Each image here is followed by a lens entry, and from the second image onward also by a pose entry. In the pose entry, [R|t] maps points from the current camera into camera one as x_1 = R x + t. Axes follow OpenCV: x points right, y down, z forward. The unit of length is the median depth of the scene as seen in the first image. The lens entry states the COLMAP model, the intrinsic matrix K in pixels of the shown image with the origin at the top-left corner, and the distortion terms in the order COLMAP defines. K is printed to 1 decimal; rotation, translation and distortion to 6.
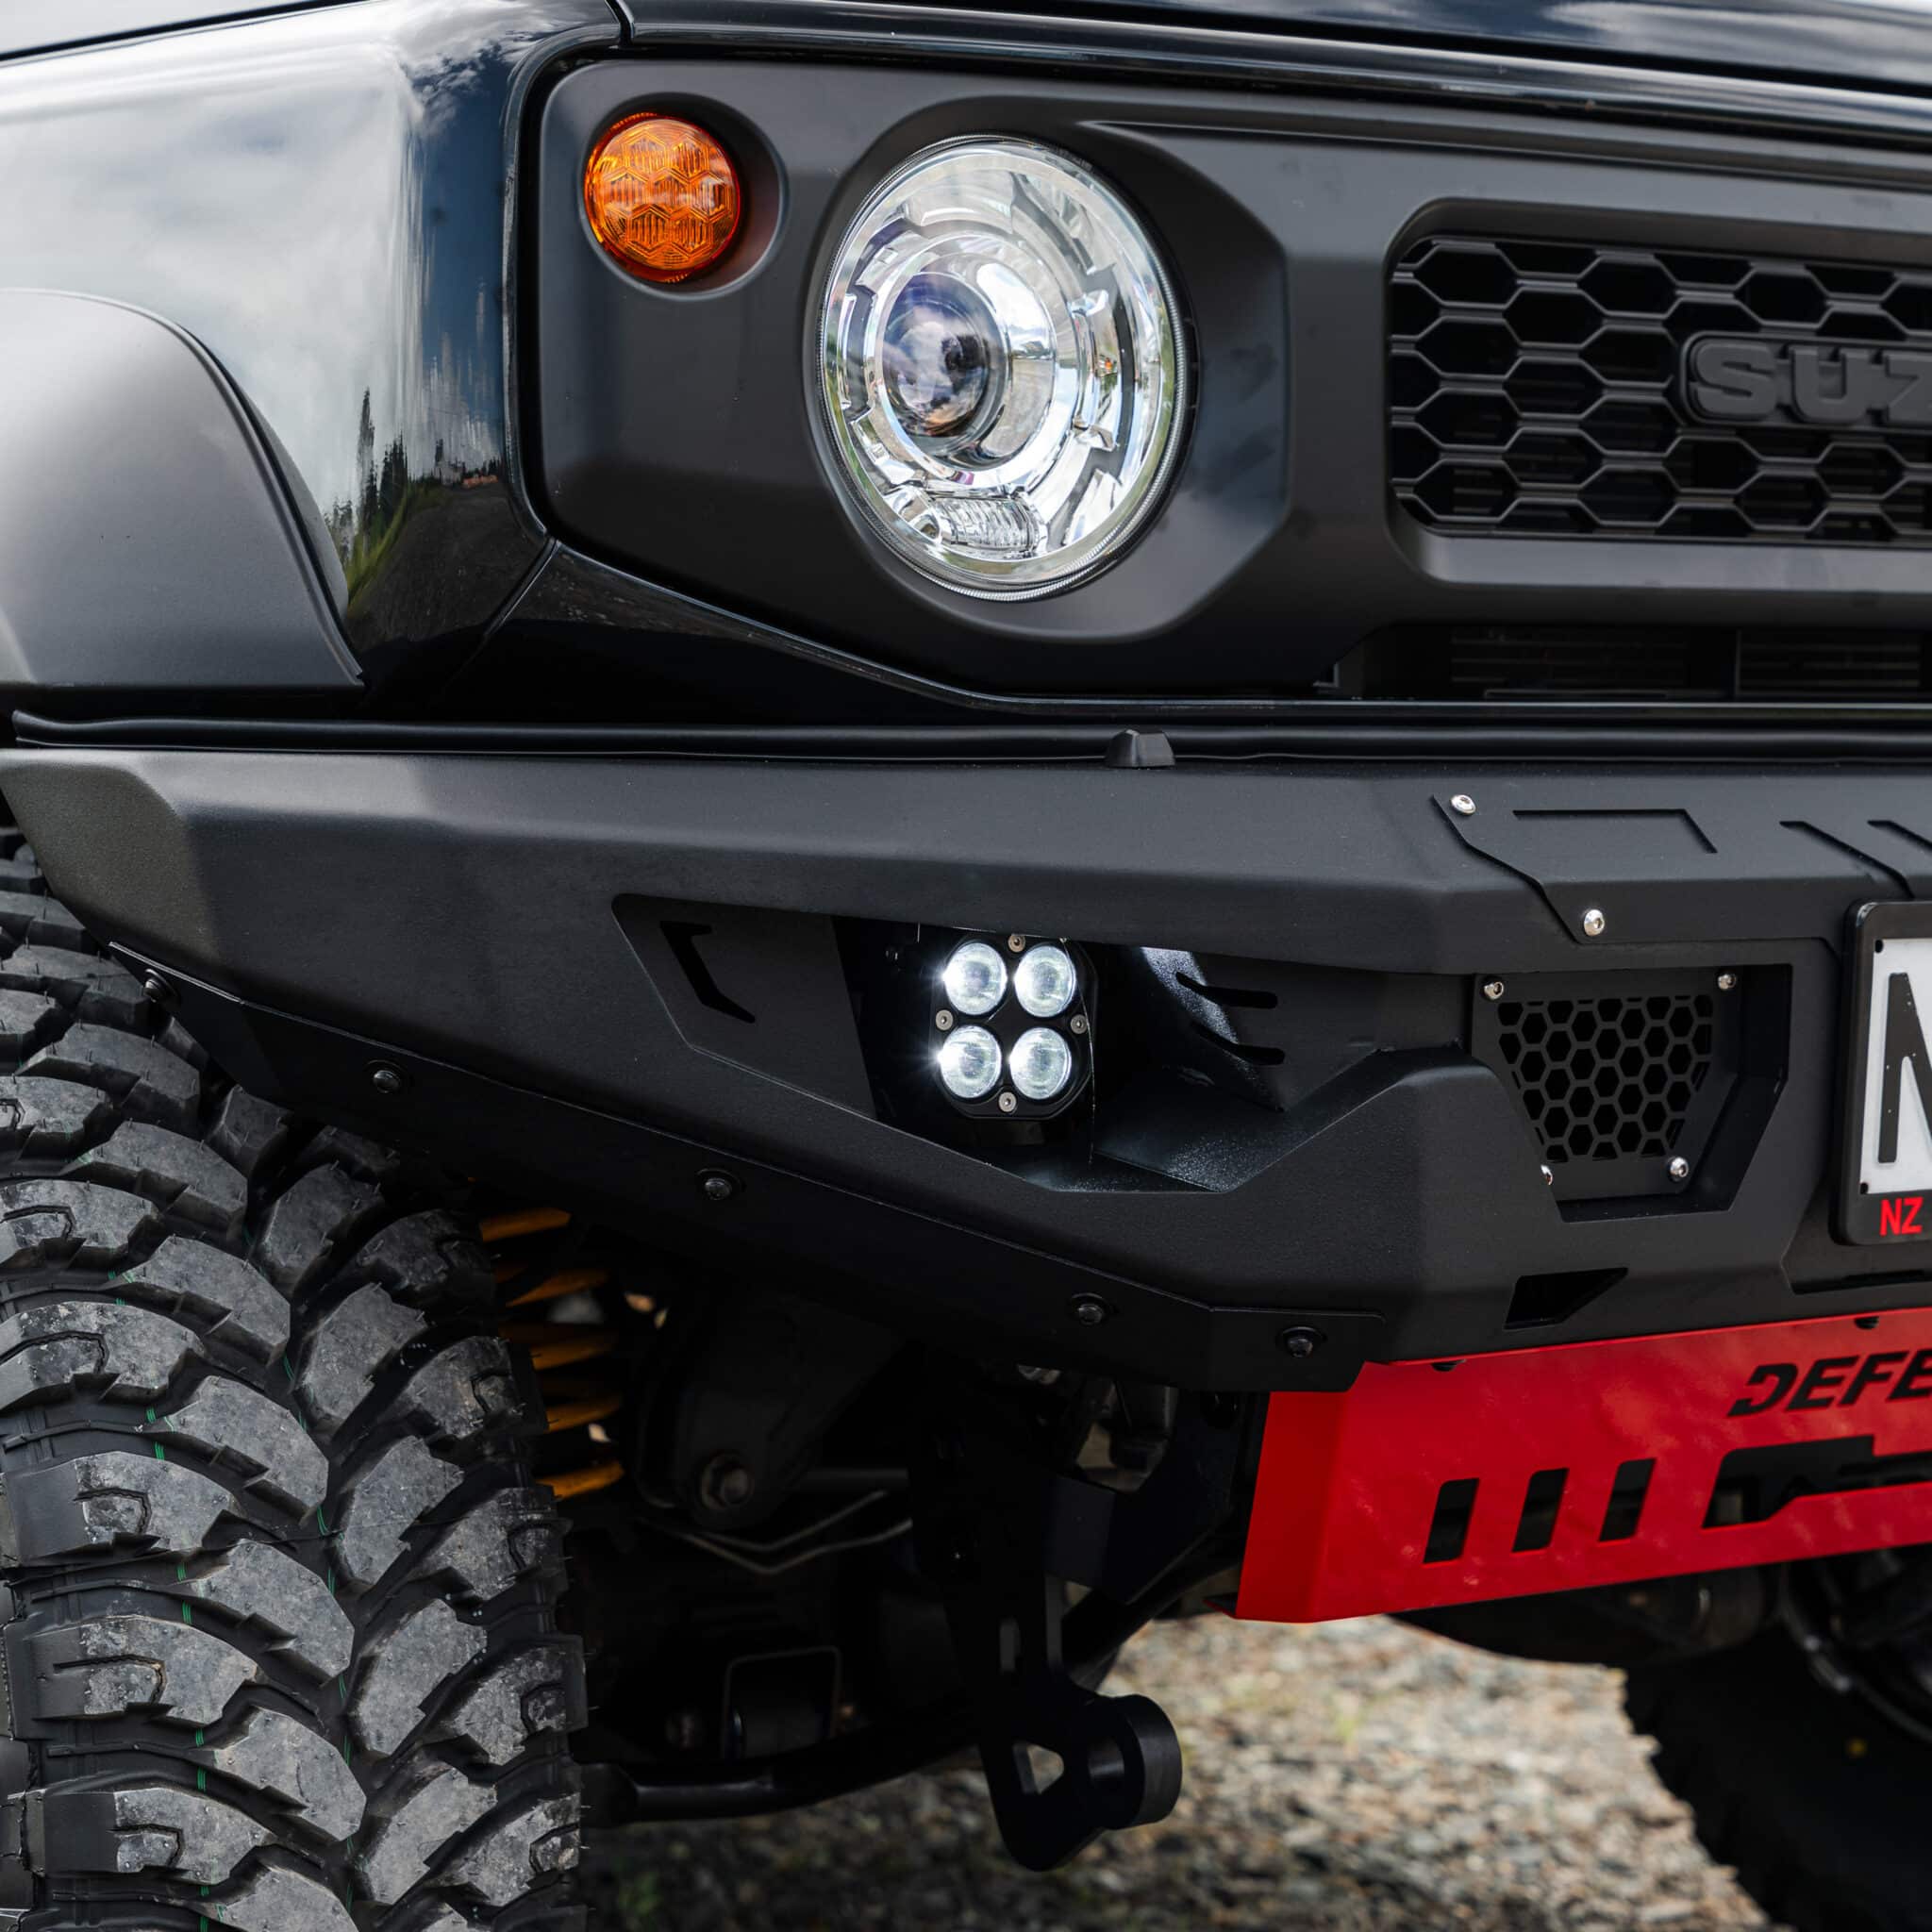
lens RADIAL K [[4911.3, 0, 1080.8], [0, 4911.3, 920.3], [0, 0, 1]] dist [0.430006, -5.315749]
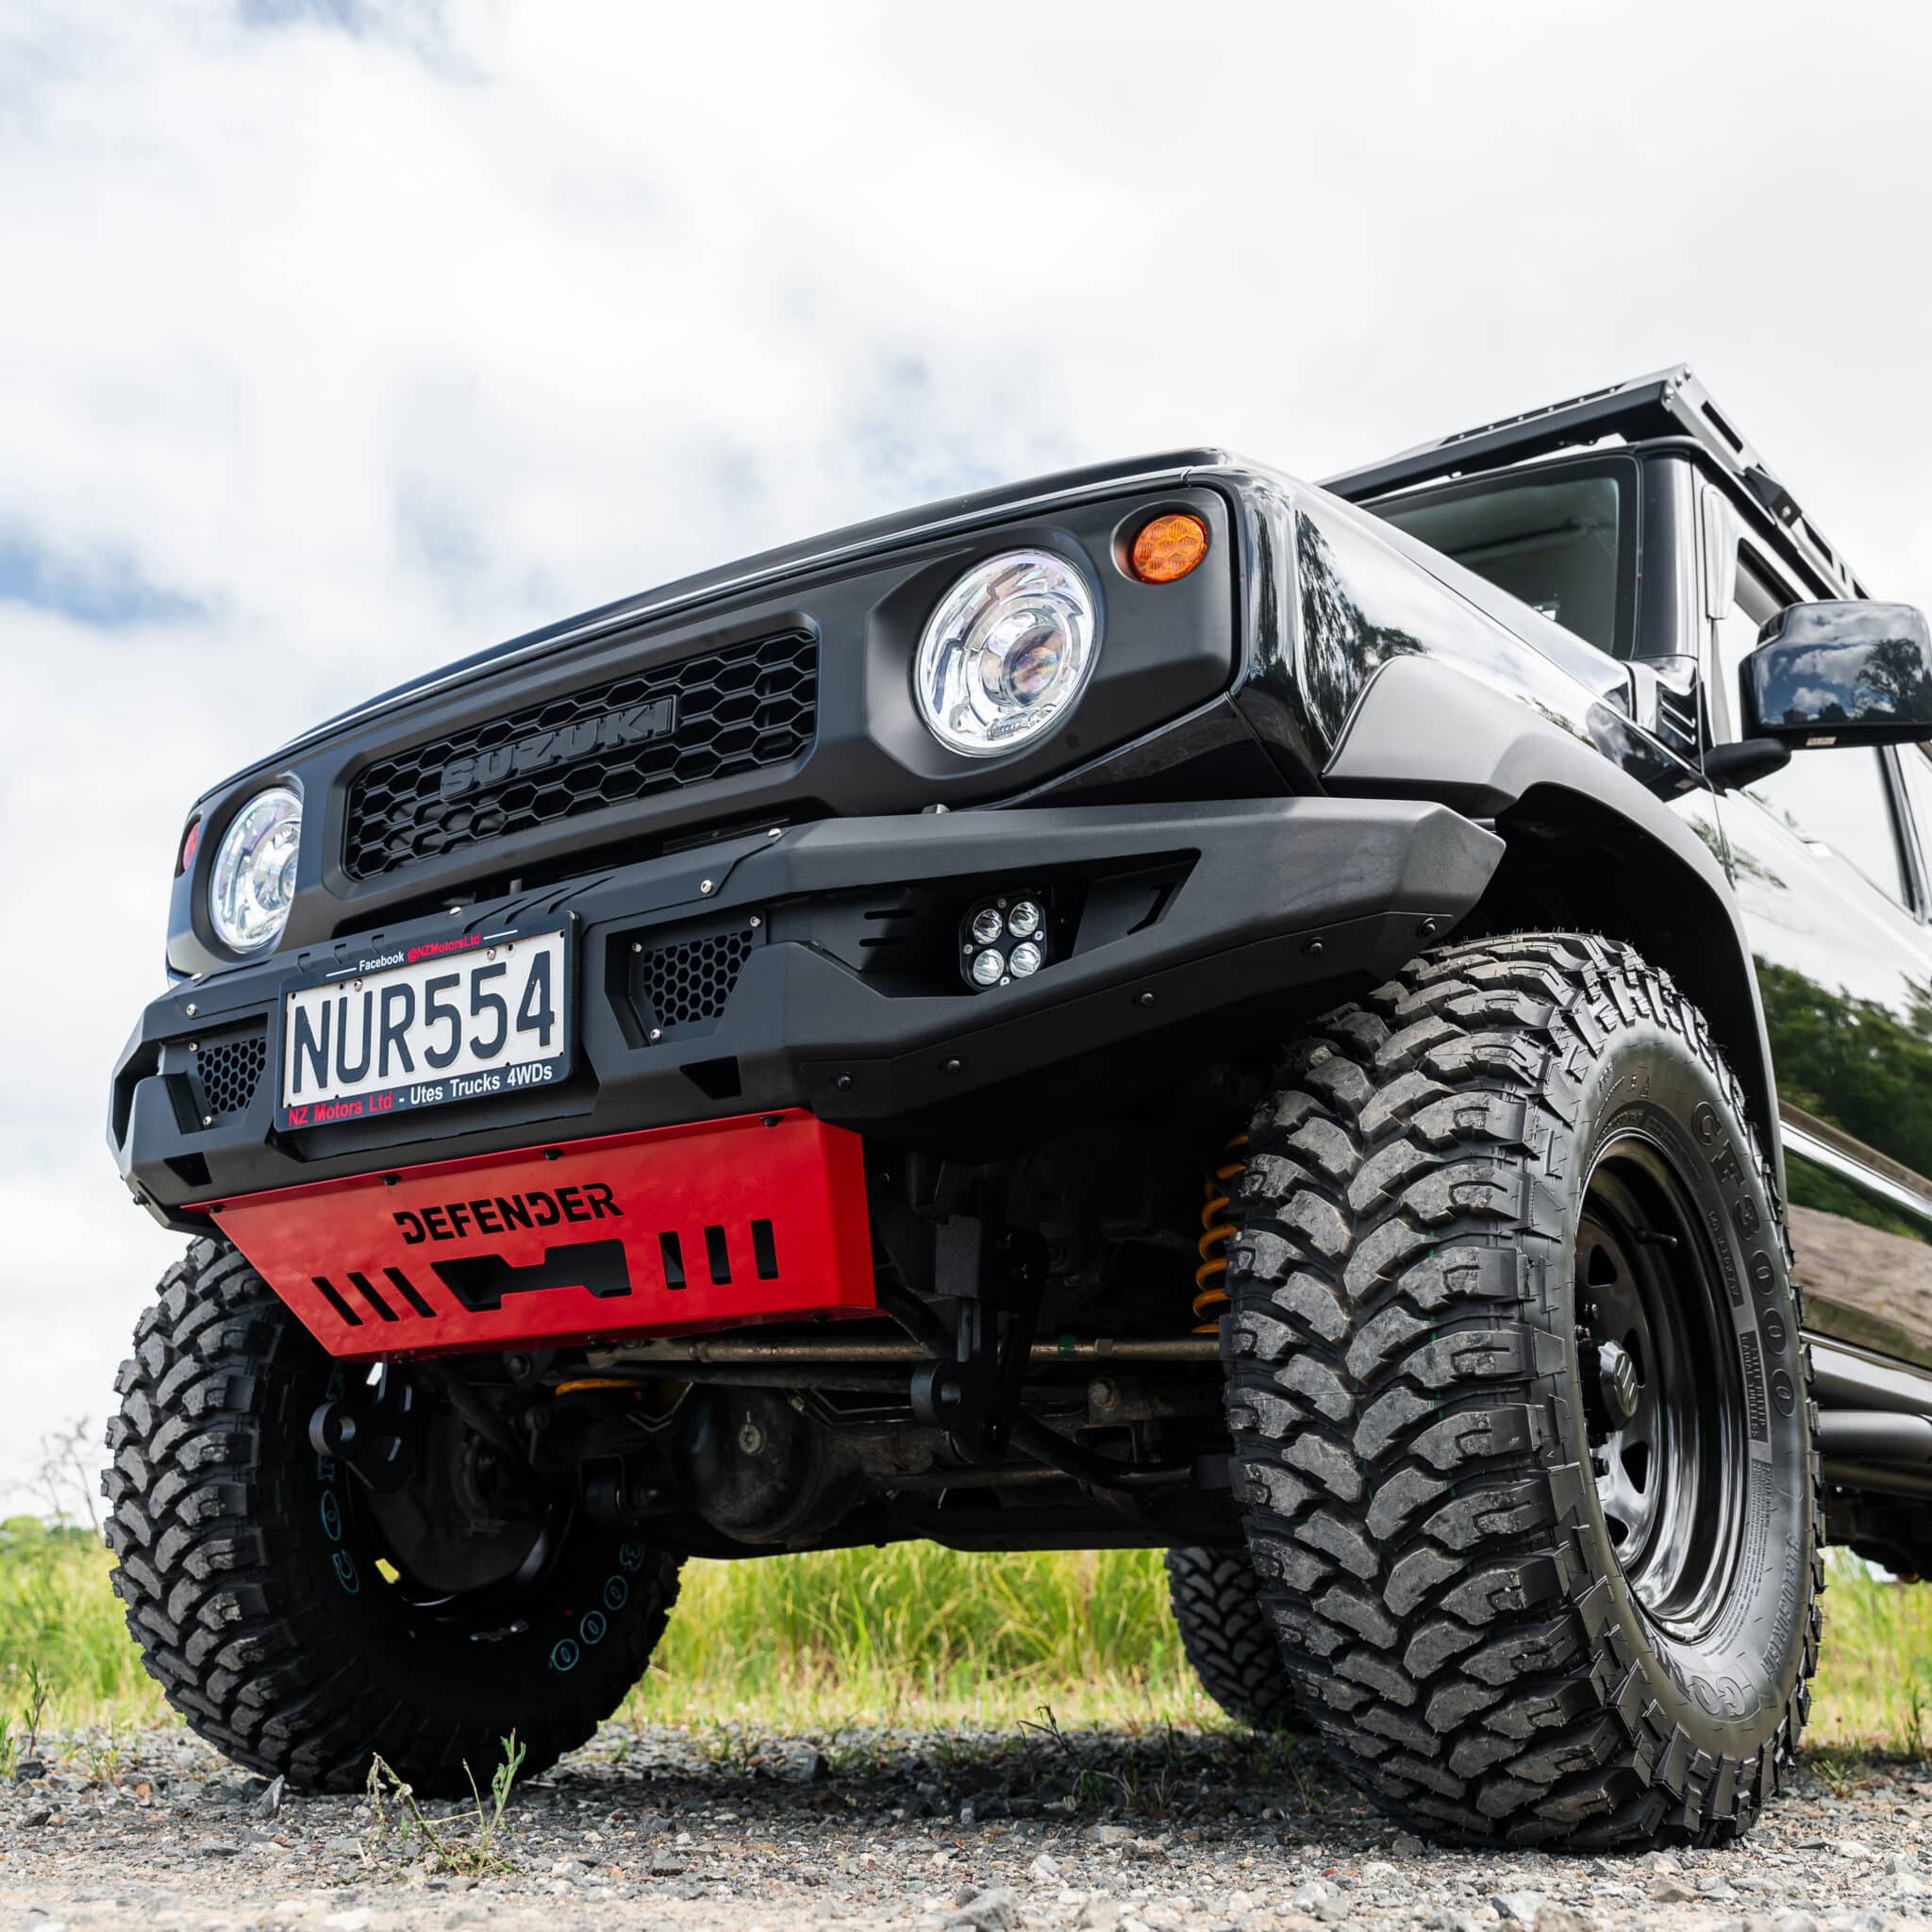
lens RADIAL K [[2303.3, 0, 966.0], [0, 2303.3, 966.0], [0, 0, 1]] dist [-0.015661, -0.007169]
pose [[0.294072, -0.270906, -0.916587, 1.218565], [-0.038006, 0.954917, -0.294429, 0.288813], [0.955027, 0.121419, 0.270518, 1.033374]]
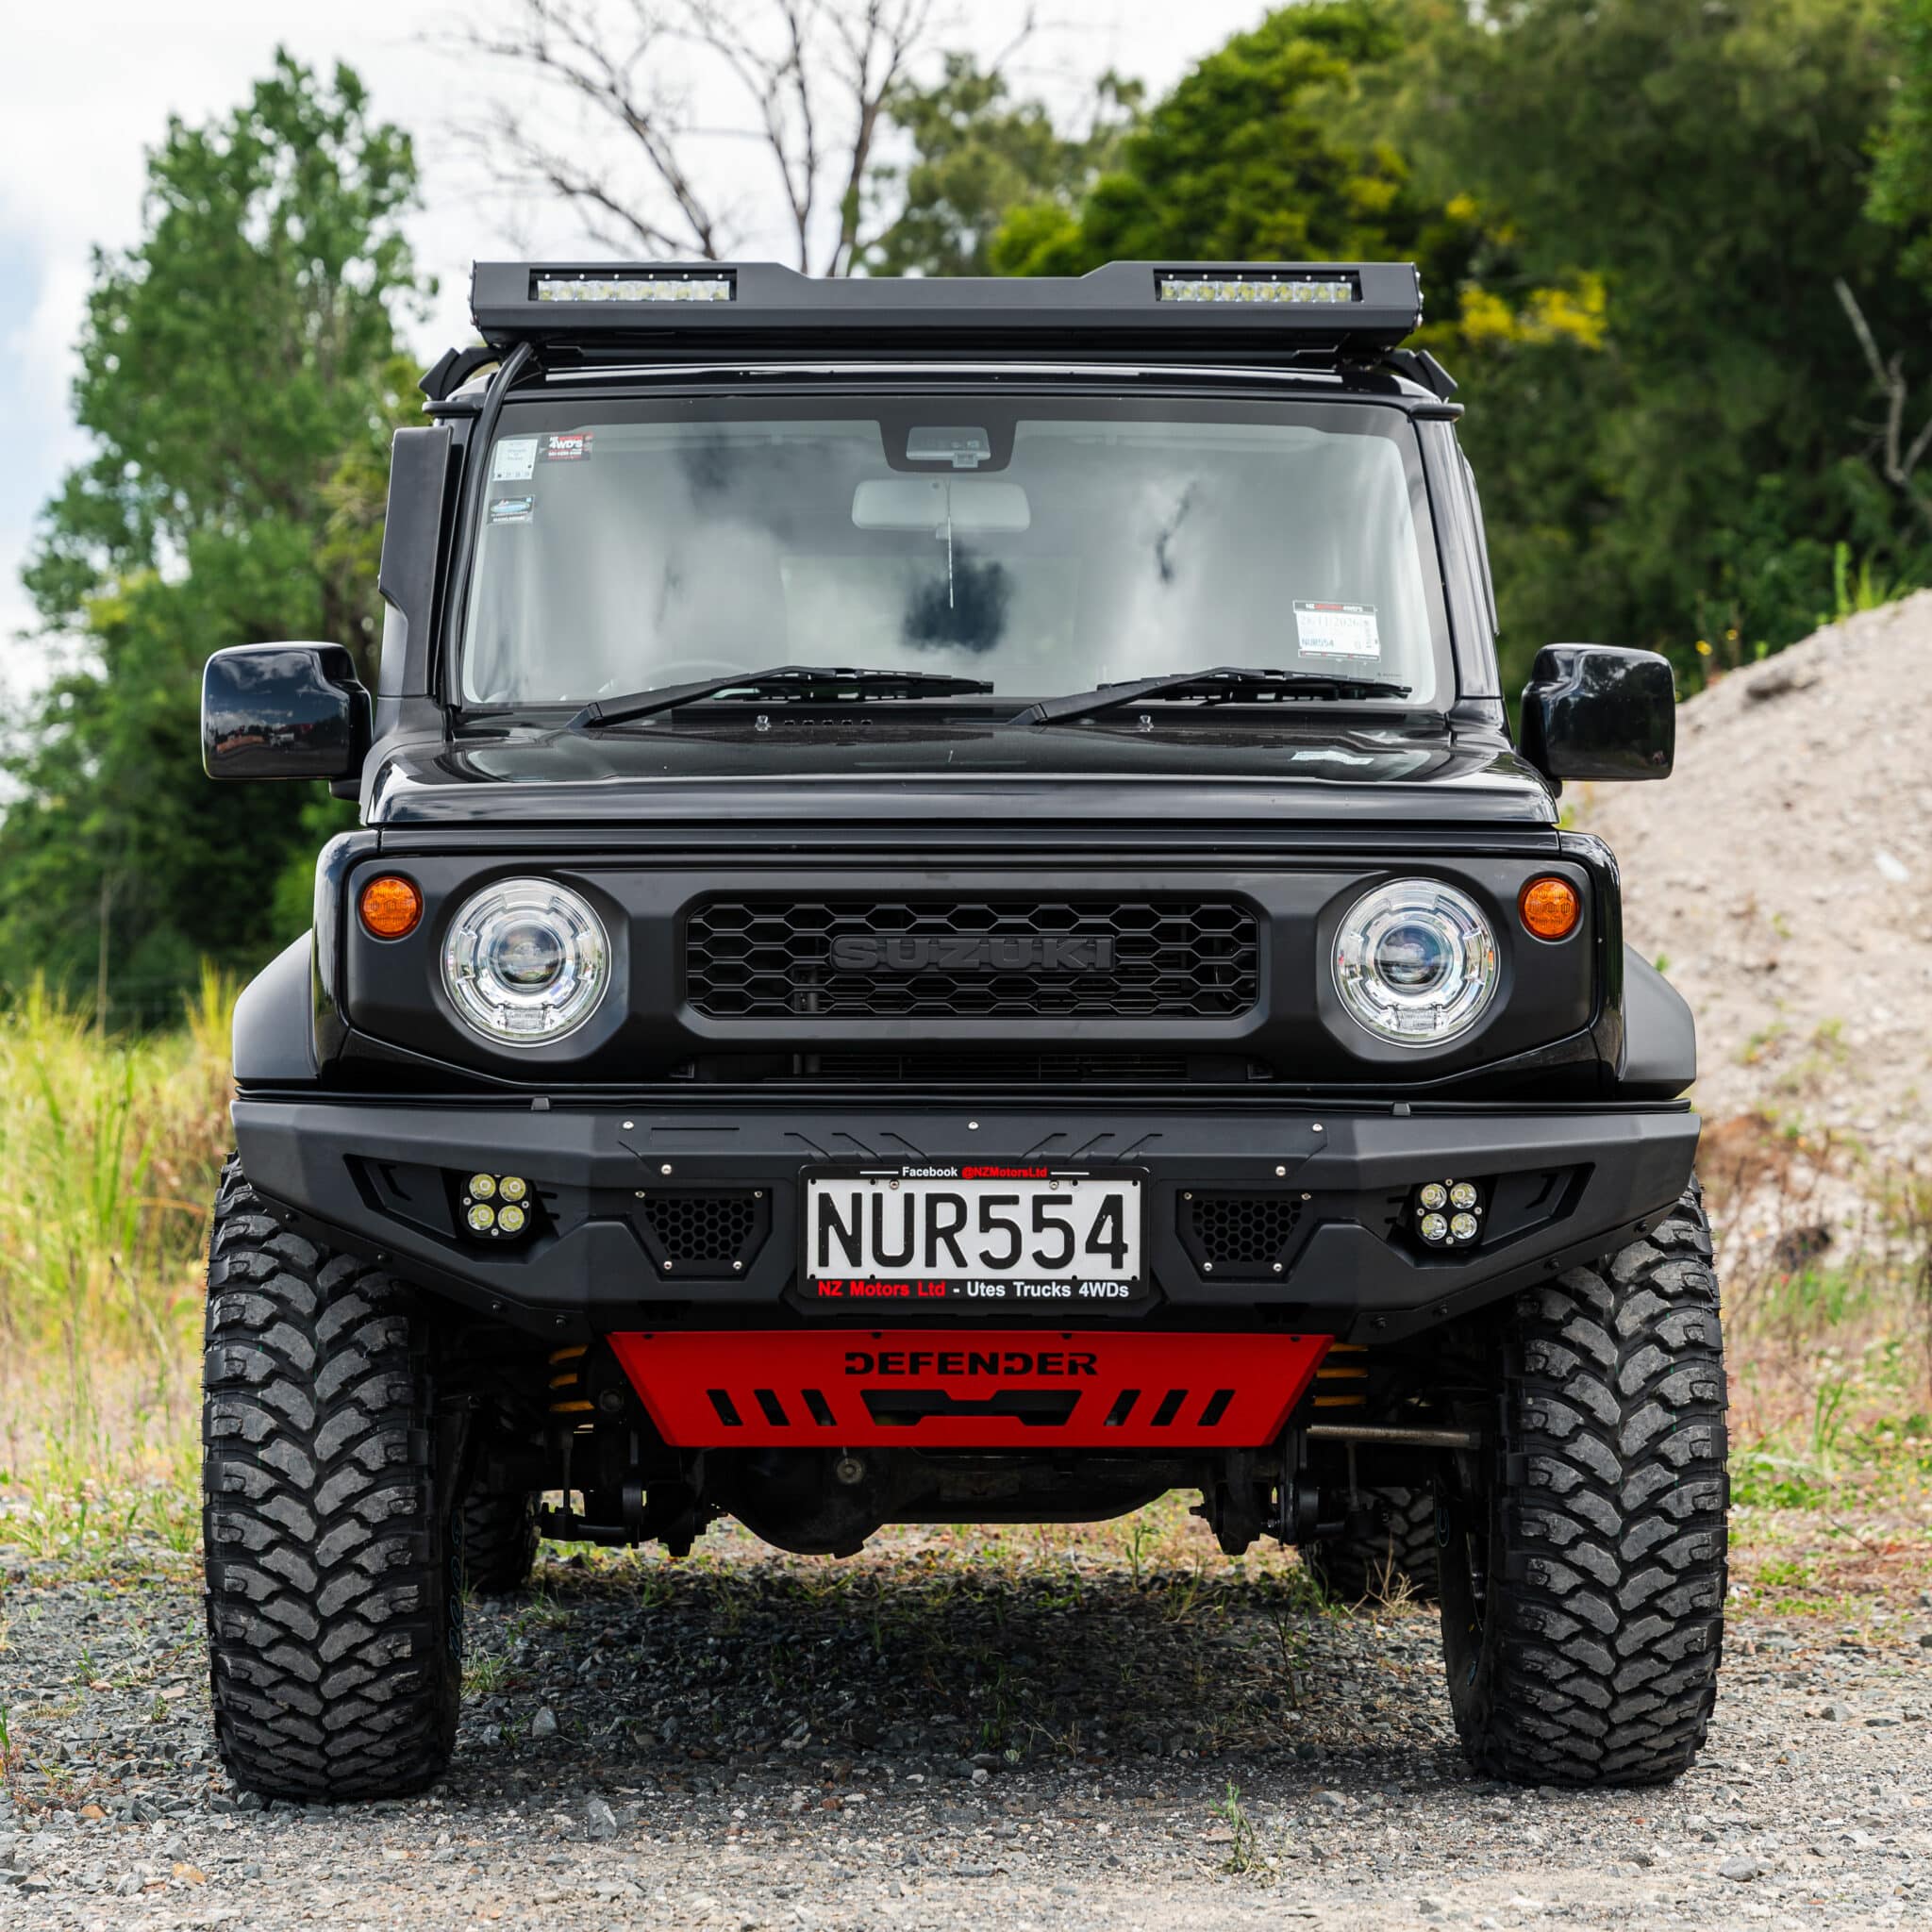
lens RADIAL K [[6029.8, 0, 870.0], [0, 6029.8, 912.2], [0, 0, 1]] dist [0.043233, -0.987317]
pose [[0.803770, -0.009726, -0.594860, 2.103466], [-0.019979, 0.998861, -0.043327, 0.000464], [0.594604, 0.046710, 0.802661, -1.543243]]
